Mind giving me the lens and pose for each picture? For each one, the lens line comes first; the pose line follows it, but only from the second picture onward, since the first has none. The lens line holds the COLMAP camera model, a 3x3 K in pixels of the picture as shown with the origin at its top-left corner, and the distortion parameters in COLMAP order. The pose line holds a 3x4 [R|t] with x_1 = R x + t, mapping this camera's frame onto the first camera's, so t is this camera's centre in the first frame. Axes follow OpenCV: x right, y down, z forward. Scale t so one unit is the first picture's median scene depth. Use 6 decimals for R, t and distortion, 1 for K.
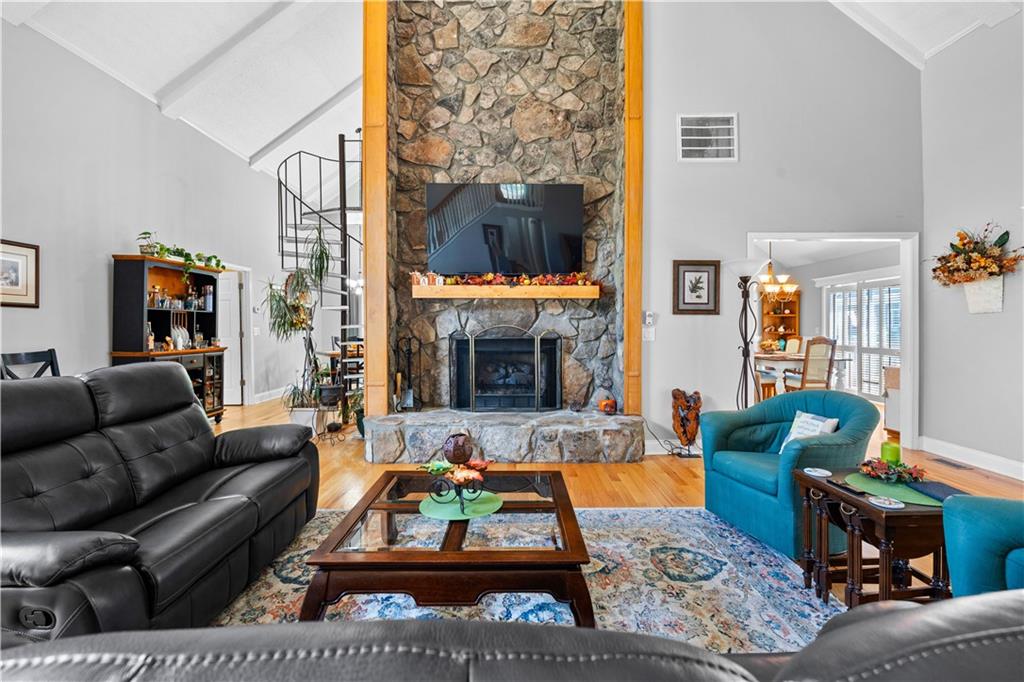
lens RADIAL K [[440.5, 0, 516.3], [0, 440.5, 330.1], [0, 0, 1]] dist [-0.010899, -0.000011]
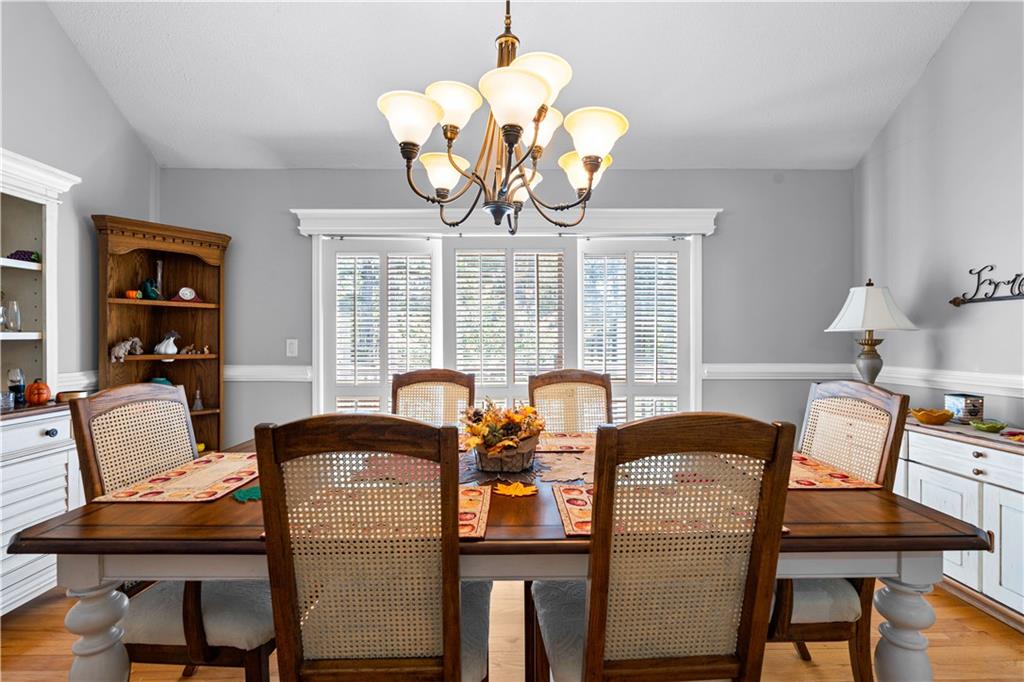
lens RADIAL K [[440.5, 0, 518.0], [0, 440.5, 337.8], [0, 0, 1]] dist [-0.010899, -0.000011]
pose [[-0.022490, -0.001786, 0.999745, 0.287088], [0.008586, 0.999961, 0.001980, -0.007300], [-0.999710, 0.008628, -0.022473, 0.774266]]
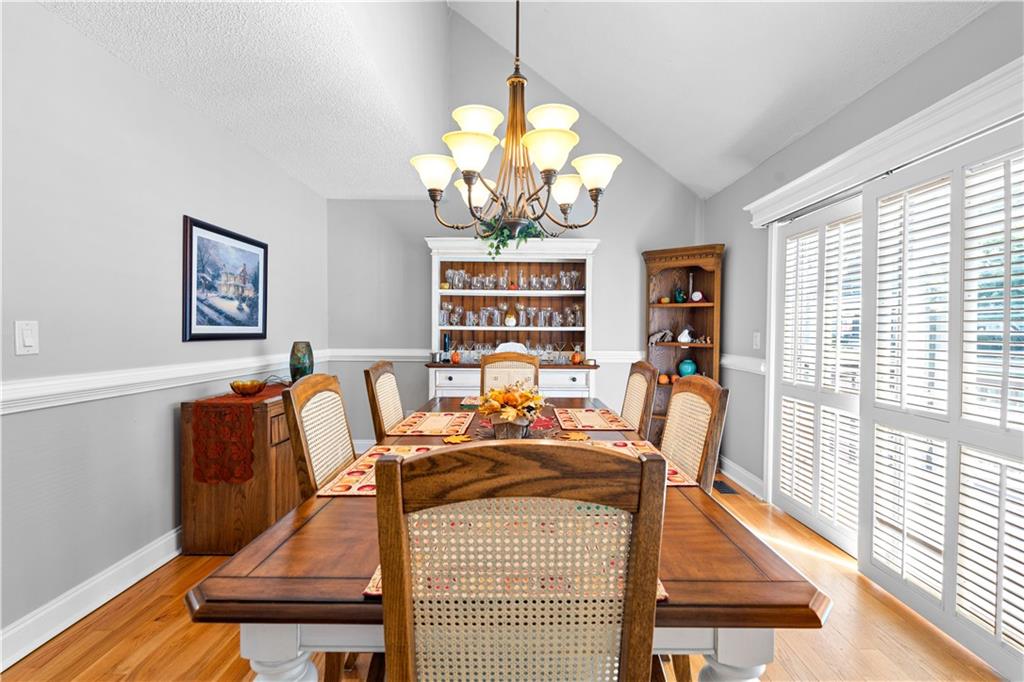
lens RADIAL K [[440.5, 0, 512.5], [0, 440.5, 336.1], [0, 0, 1]] dist [-0.010899, -0.000011]
pose [[0.999740, 0.002869, -0.022639, 0.457262], [-0.002663, 0.999955, 0.009109, -0.006808], [0.022665, -0.009046, 0.999702, 0.580793]]
